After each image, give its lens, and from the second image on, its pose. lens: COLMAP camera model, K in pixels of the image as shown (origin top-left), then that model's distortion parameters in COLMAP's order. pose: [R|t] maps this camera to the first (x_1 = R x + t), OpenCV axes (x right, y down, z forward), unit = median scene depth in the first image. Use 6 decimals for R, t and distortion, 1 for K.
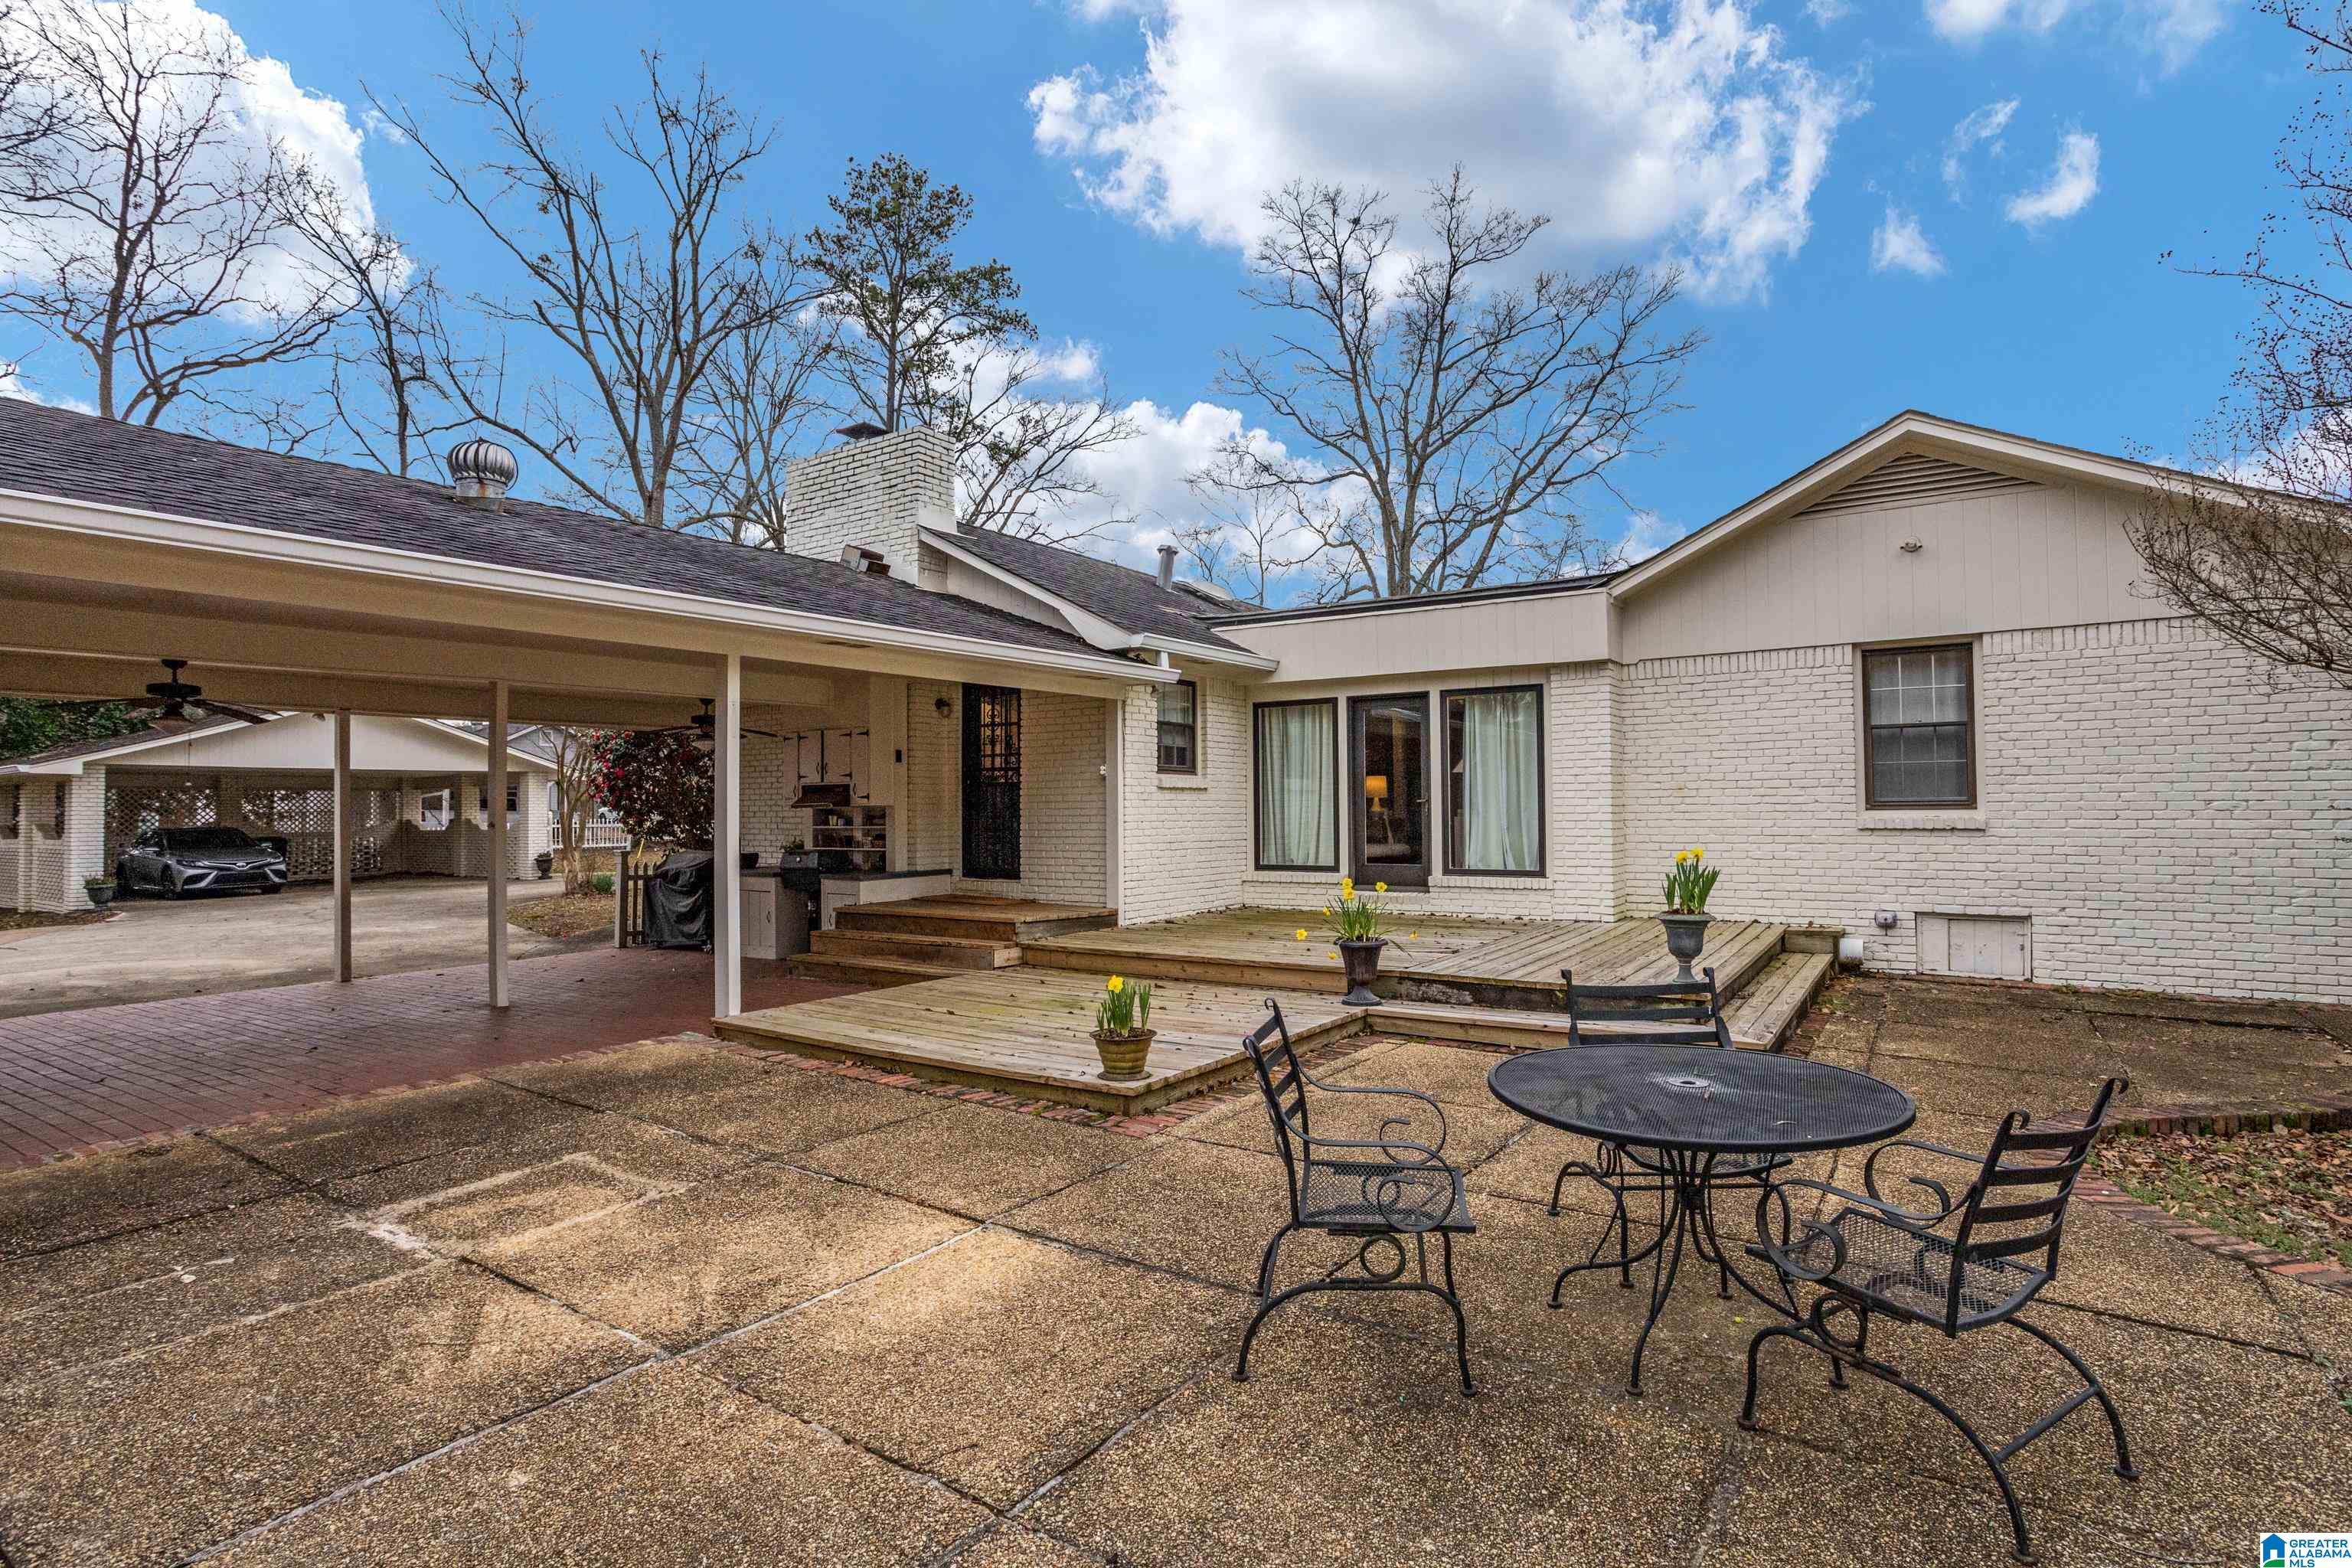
lens RADIAL K [[1180.1, 0, 1176.0], [0, 1180.1, 784.0], [0, 0, 1]] dist [-0.004440, 0.000318]
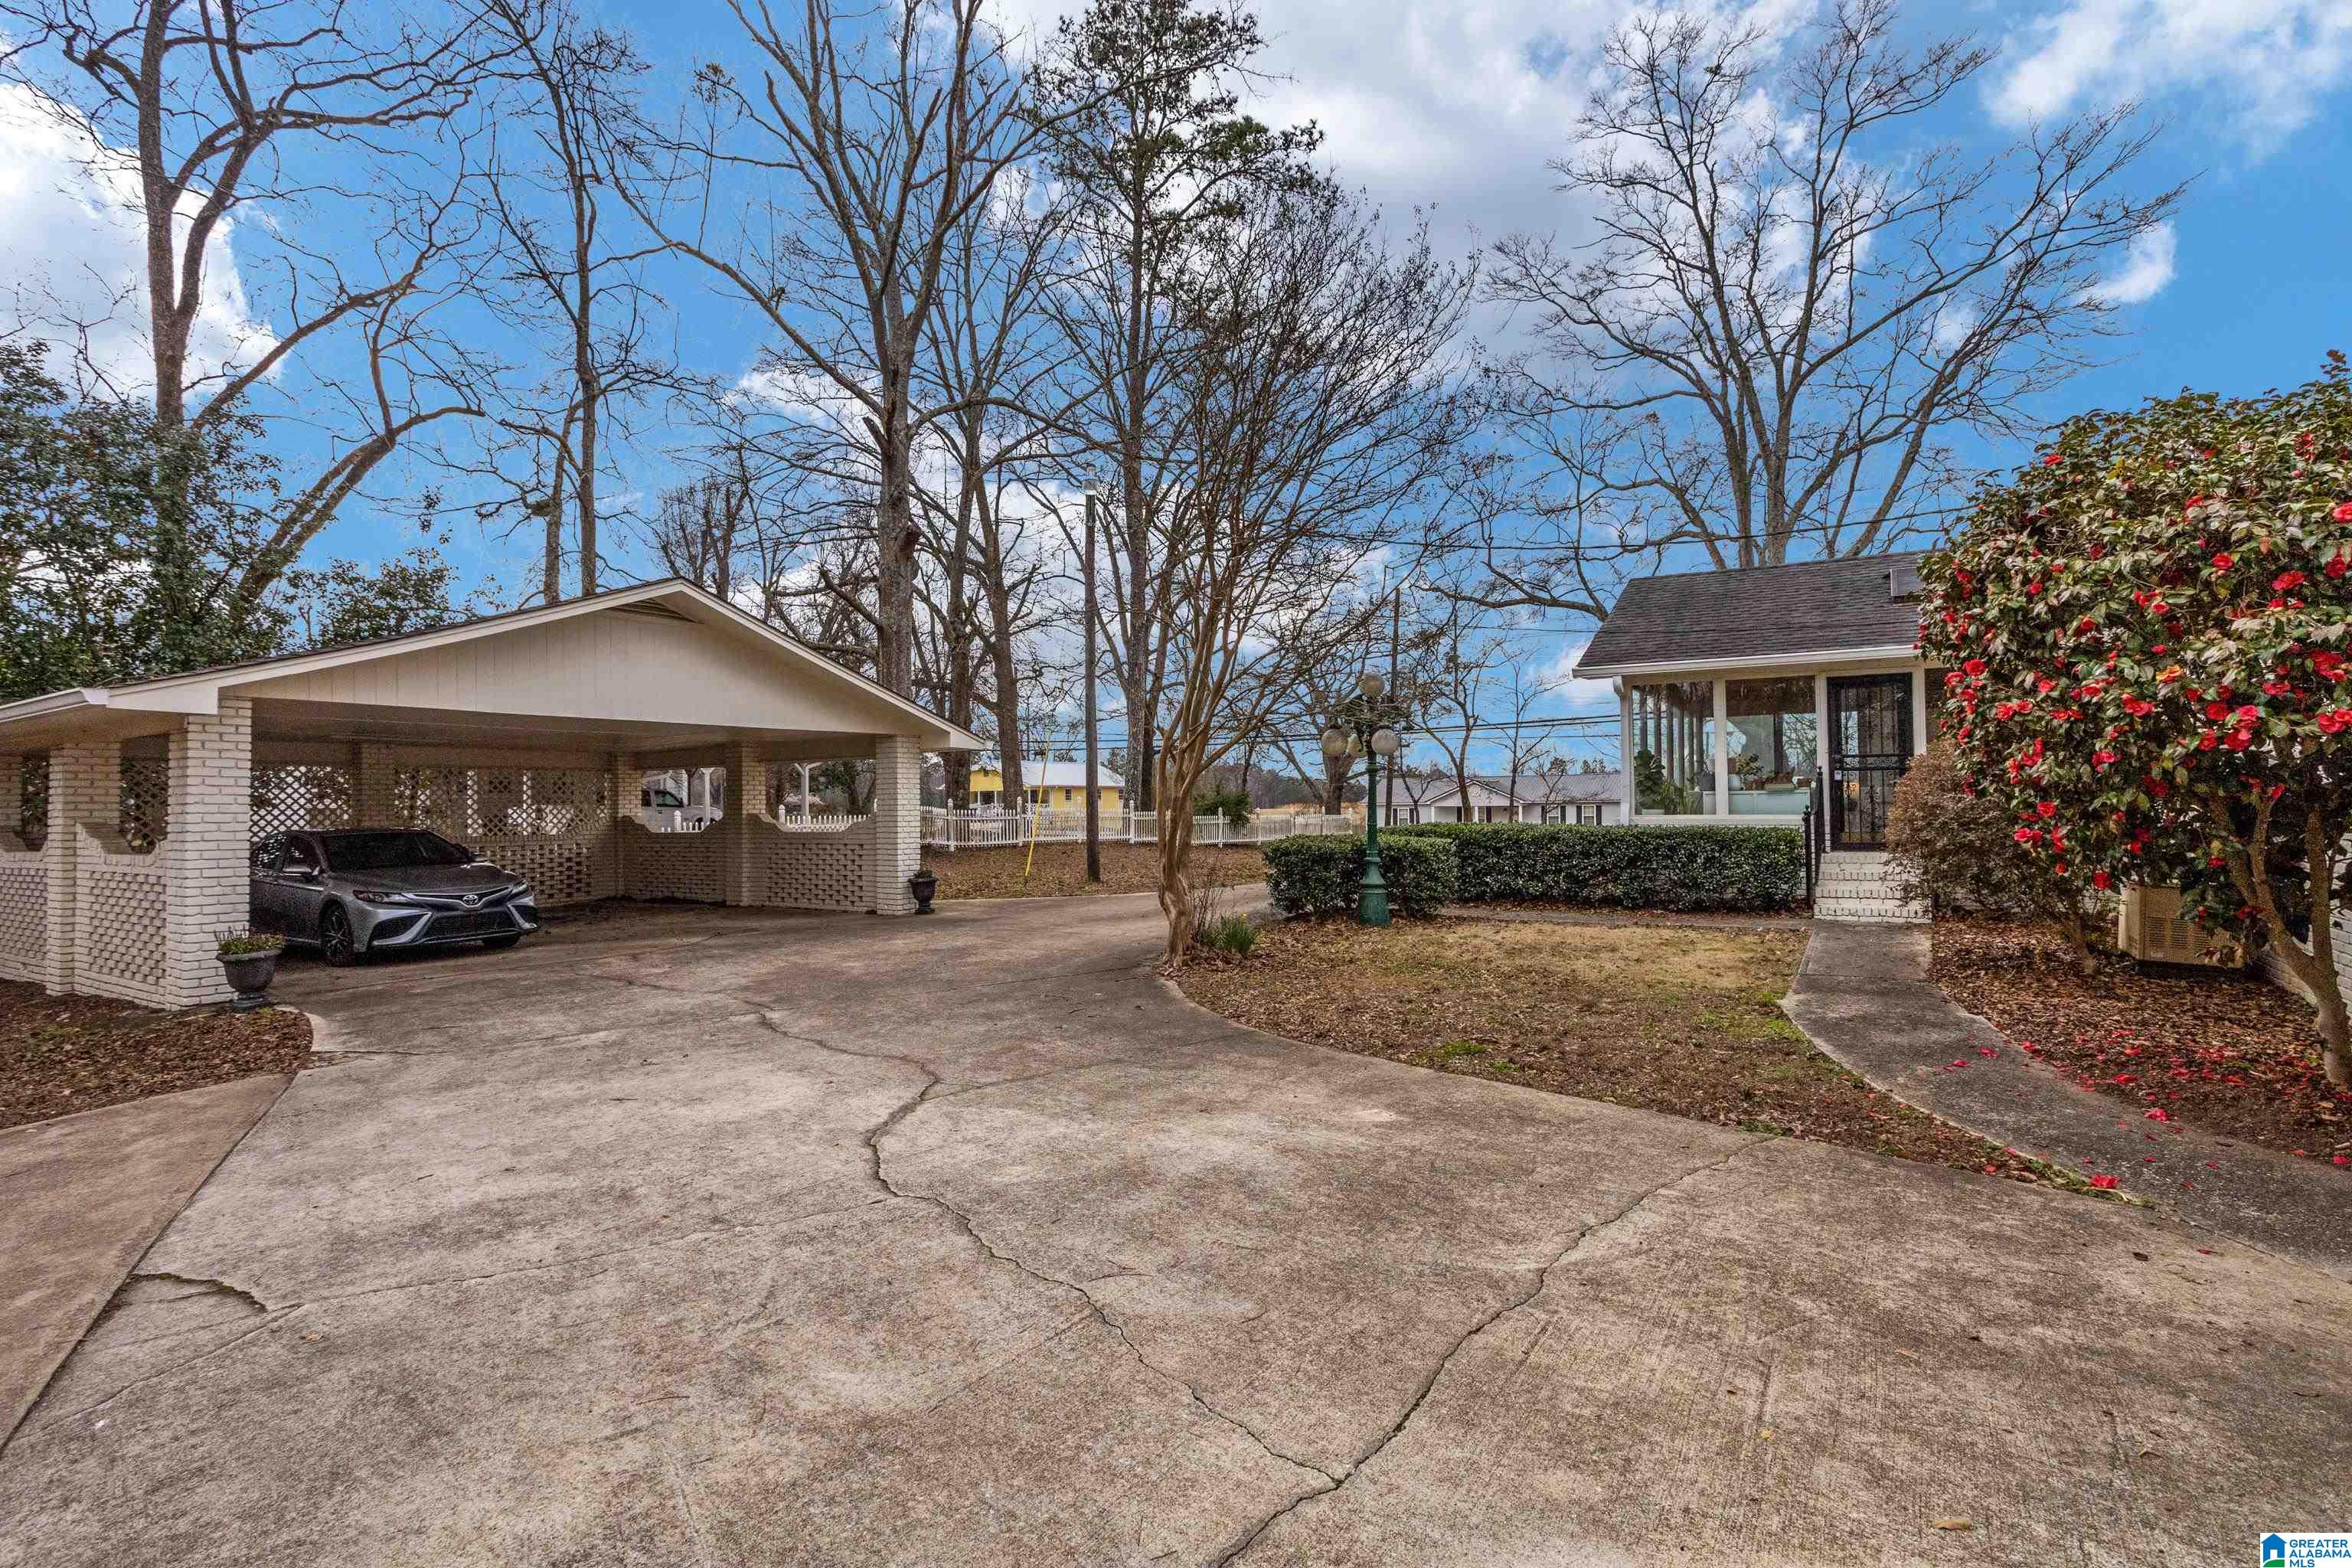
lens RADIAL K [[1164.5, 0, 1168.2], [0, 1164.5, 789.9], [0, 0, 1]] dist [-0.035764, 0.023789]
pose [[0.999397, -0.000059, 0.034725, -0.502605], [-0.000078, 0.999992, 0.003920, 0.017215], [-0.034725, -0.003920, 0.999389, 0.471292]]
